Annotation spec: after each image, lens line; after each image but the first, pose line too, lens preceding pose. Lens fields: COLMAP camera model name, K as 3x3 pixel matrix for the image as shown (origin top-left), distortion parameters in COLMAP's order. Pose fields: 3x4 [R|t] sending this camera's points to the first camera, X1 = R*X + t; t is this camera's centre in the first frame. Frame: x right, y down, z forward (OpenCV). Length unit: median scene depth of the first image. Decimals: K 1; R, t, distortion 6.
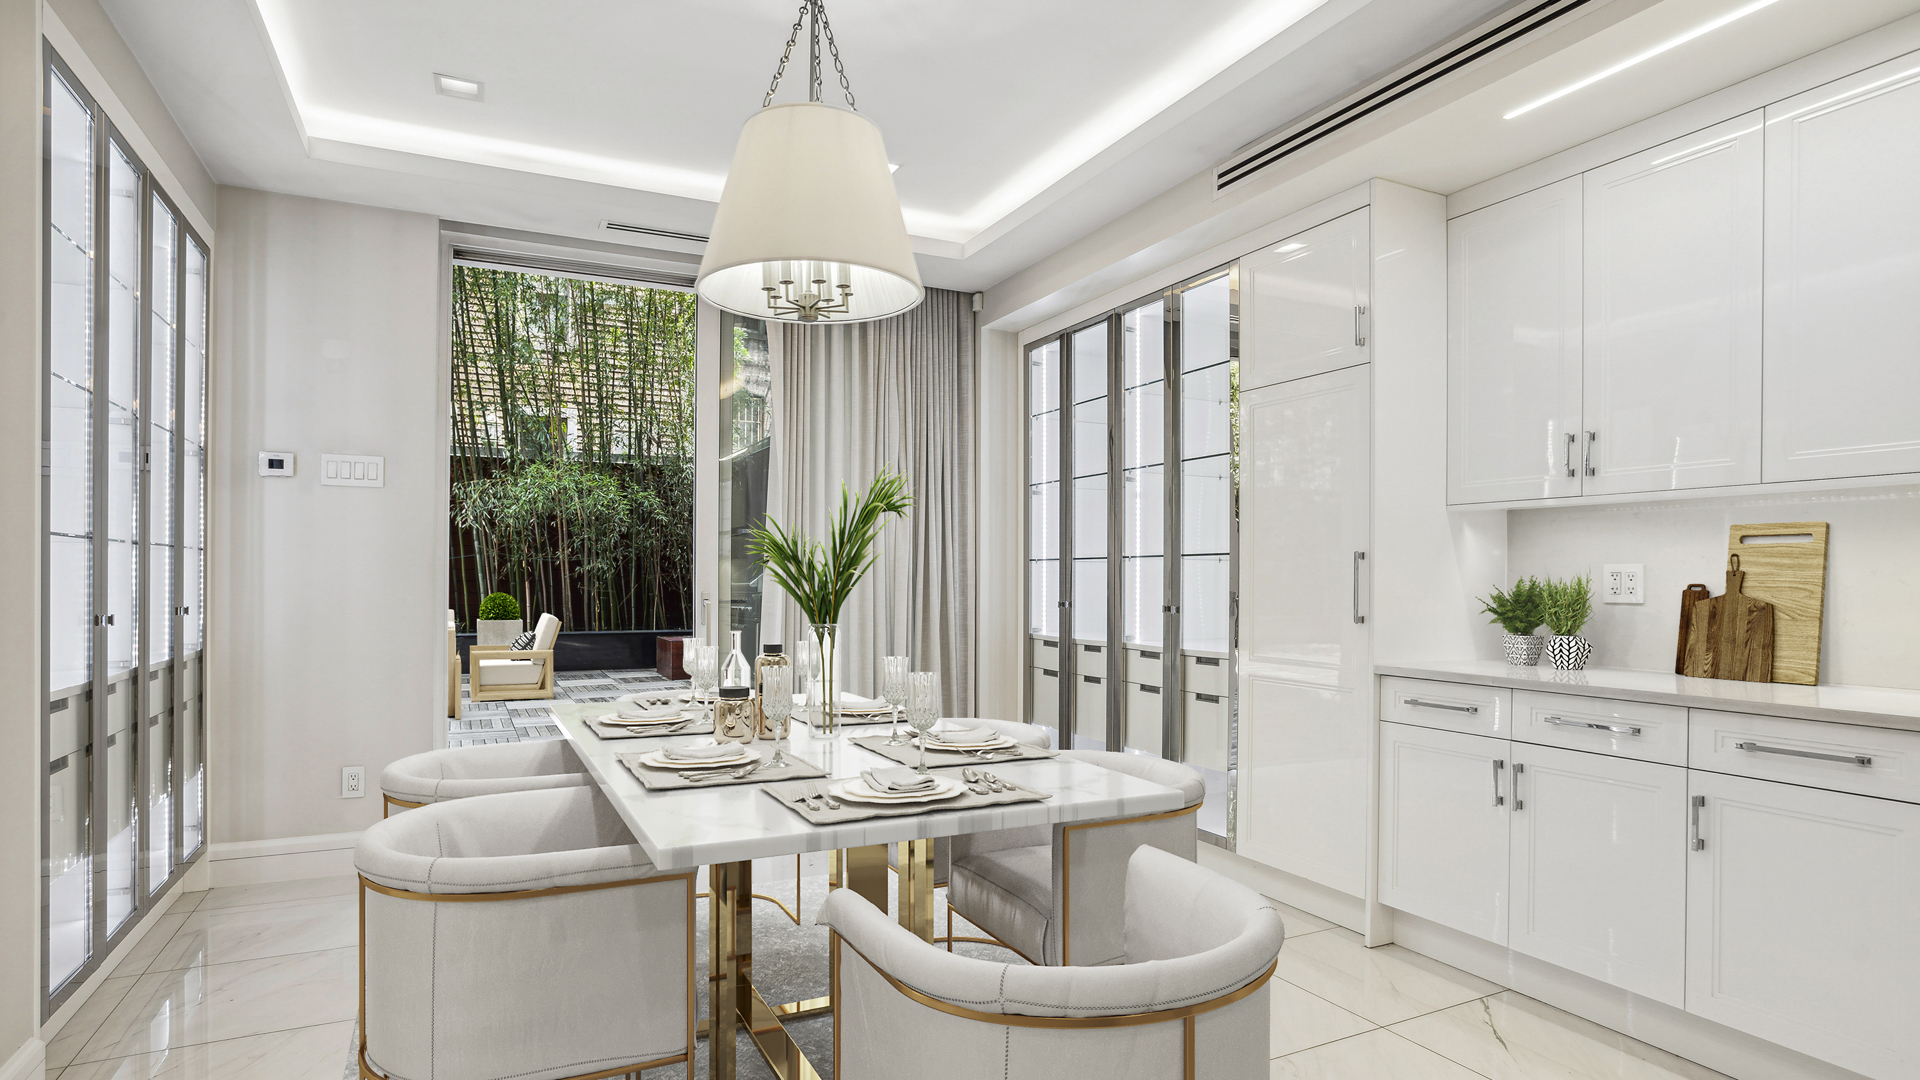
lens RADIAL K [[1023.1, 0, 962.6], [0, 1023.1, 539.1], [0, 0, 1]] dist [-0.001282, 0.000038]
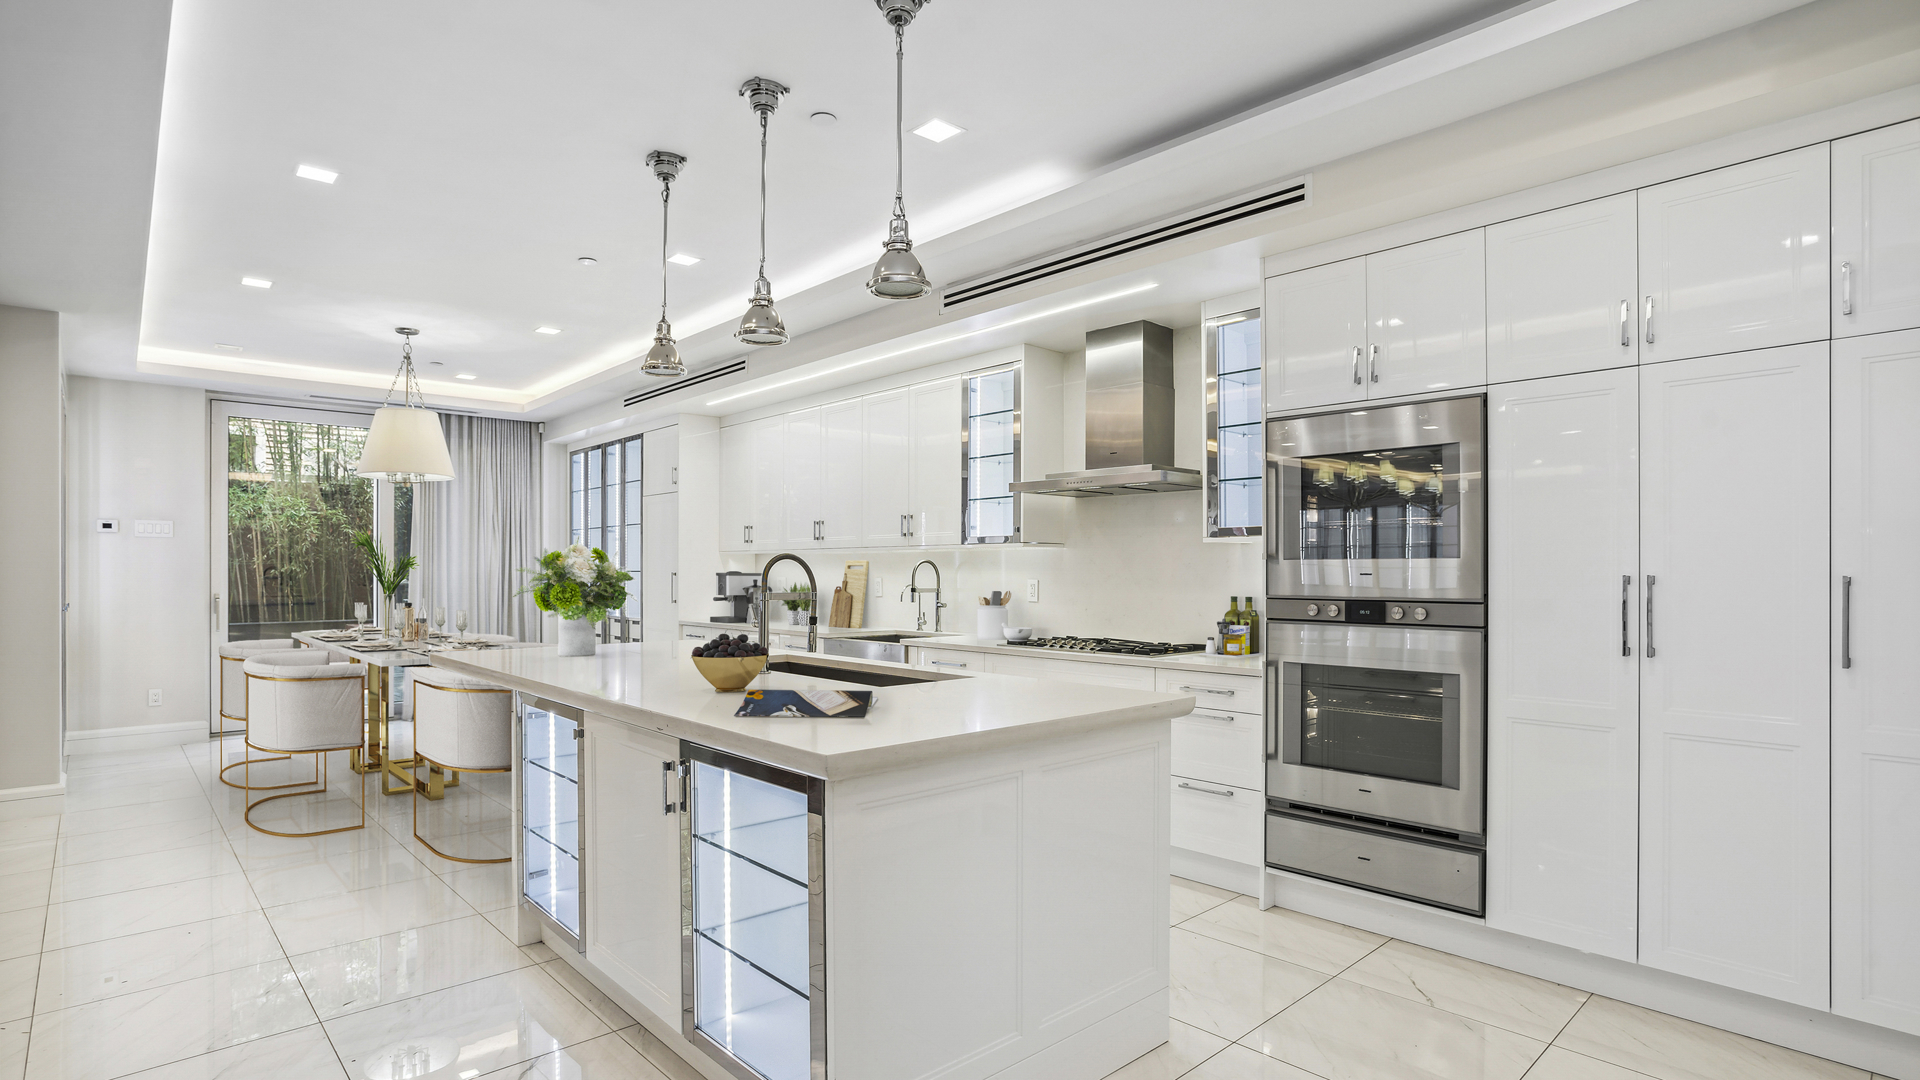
lens RADIAL K [[932.6, 0, 936.4], [0, 932.6, 581.0], [0, 0, 1]] dist [-0.005936, -0.000459]
pose [[0.963179, -0.005176, 0.268811, 0.092275], [-0.007491, 0.998910, 0.046077, -0.017363], [-0.268756, -0.046394, 0.962090, -0.290827]]
